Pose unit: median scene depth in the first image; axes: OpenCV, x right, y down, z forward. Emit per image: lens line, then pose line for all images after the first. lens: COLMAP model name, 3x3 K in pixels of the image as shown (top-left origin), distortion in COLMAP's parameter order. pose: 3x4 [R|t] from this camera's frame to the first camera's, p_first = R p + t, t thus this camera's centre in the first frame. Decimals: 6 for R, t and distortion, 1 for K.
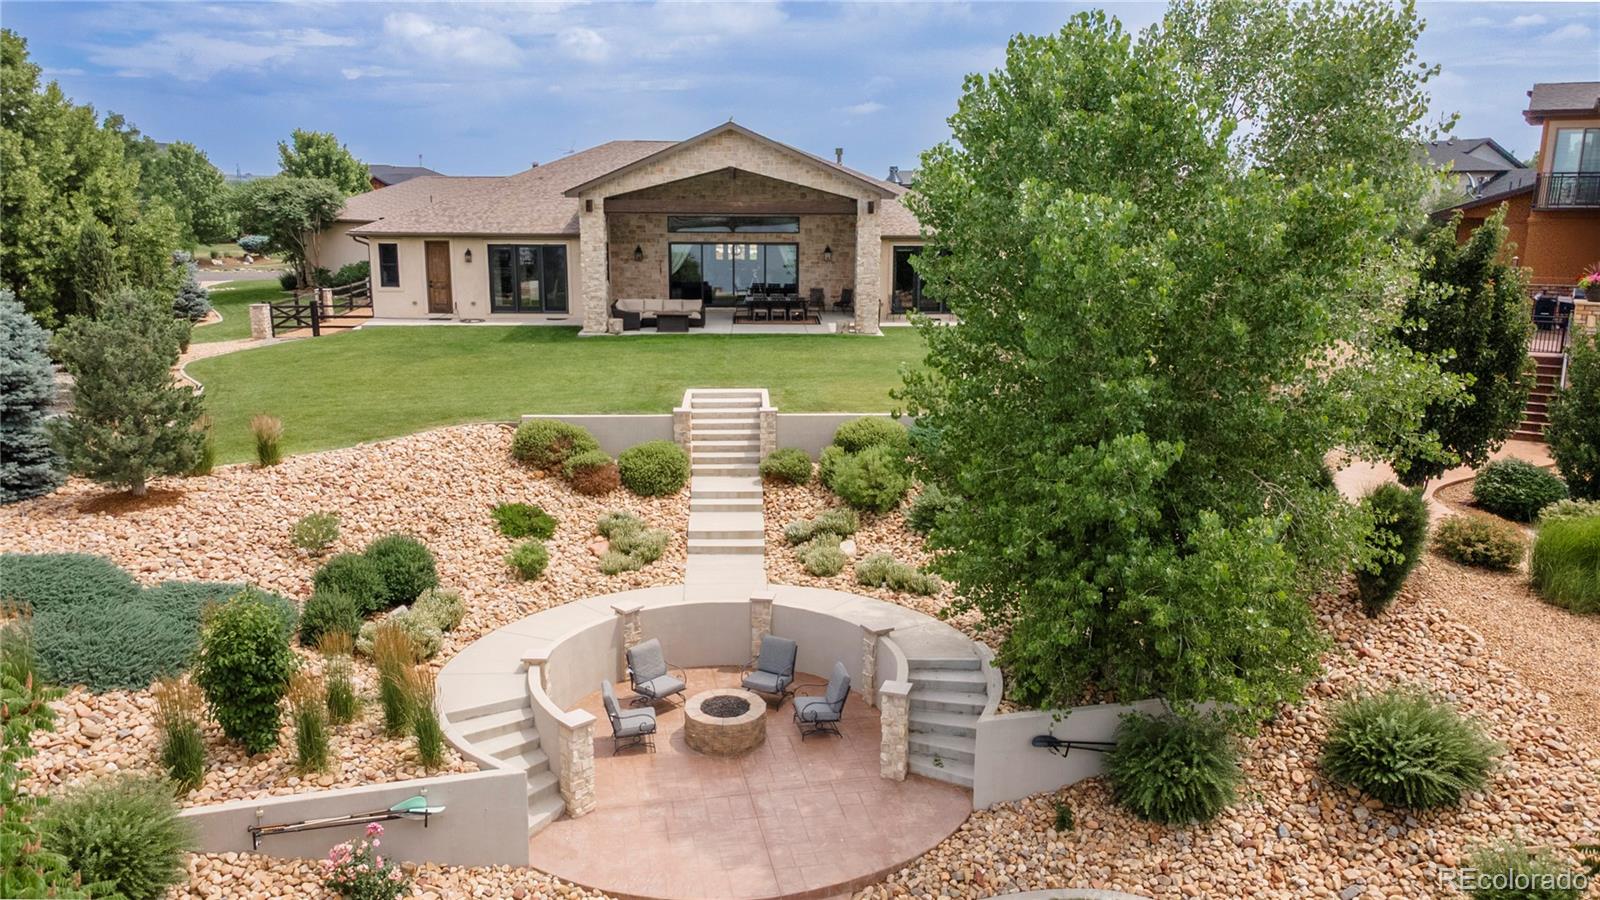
lens RADIAL K [[1191.1, 0, 800.0], [0, 1191.1, 450.0], [0, 0, 1]] dist [0.027378, 0.037546]
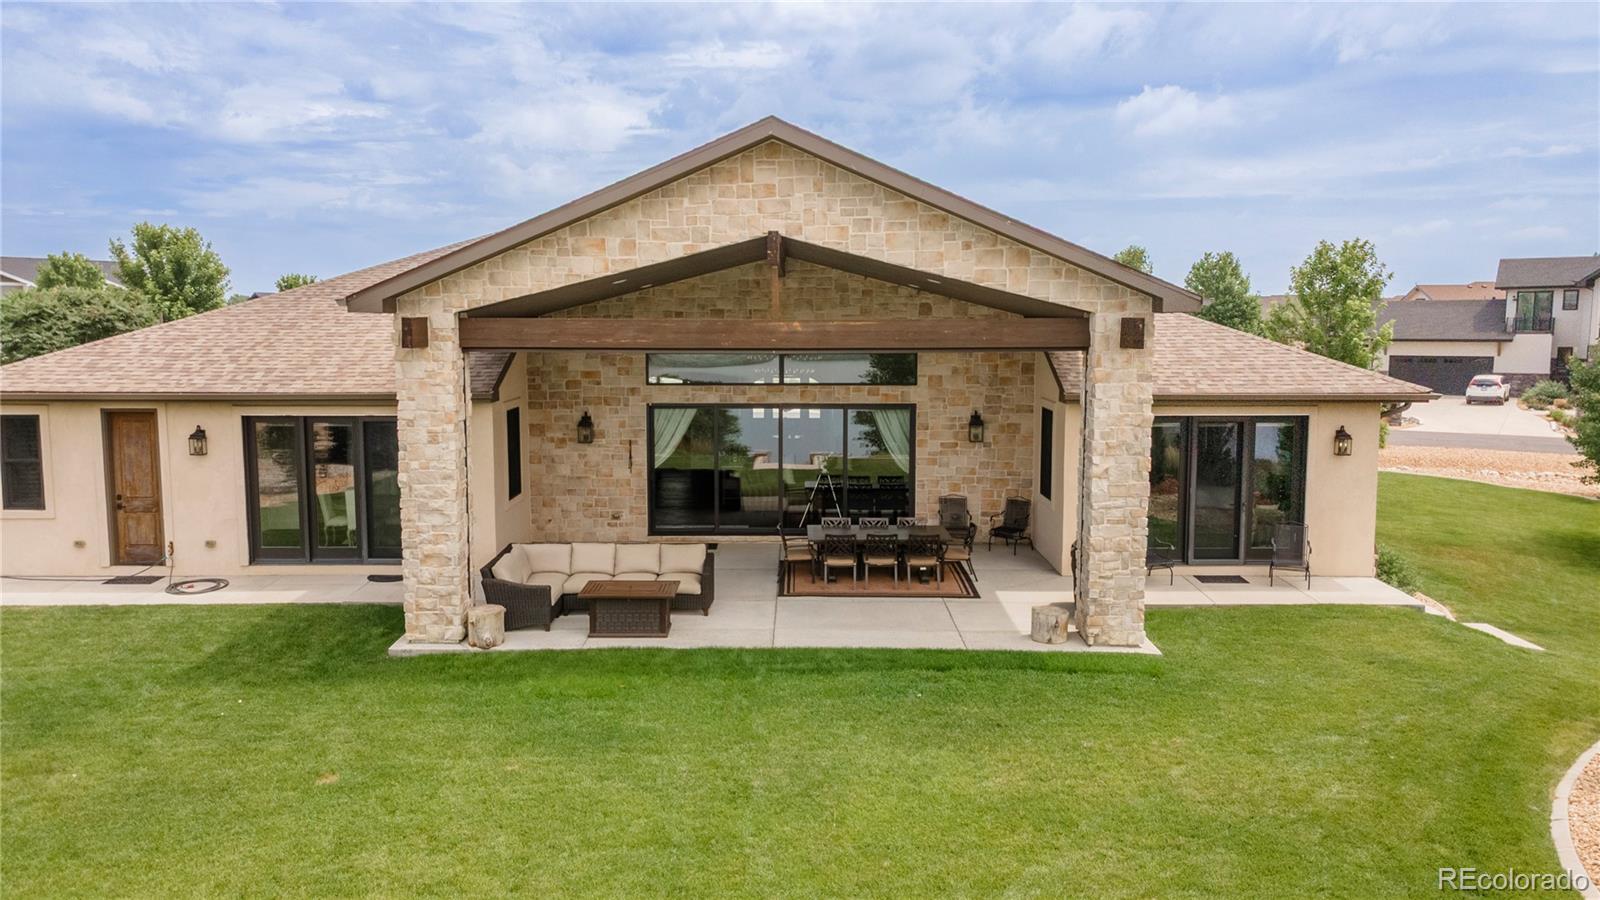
lens RADIAL K [[1191.1, 0, 800.0], [0, 1191.1, 450.0], [0, 0, 1]] dist [0.027378, 0.037546]
pose [[0.998997, -0.000349, -0.044780, -0.028267], [-0.004157, 0.994929, -0.100495, -0.114362], [0.044588, 0.100581, 0.993929, 0.556462]]
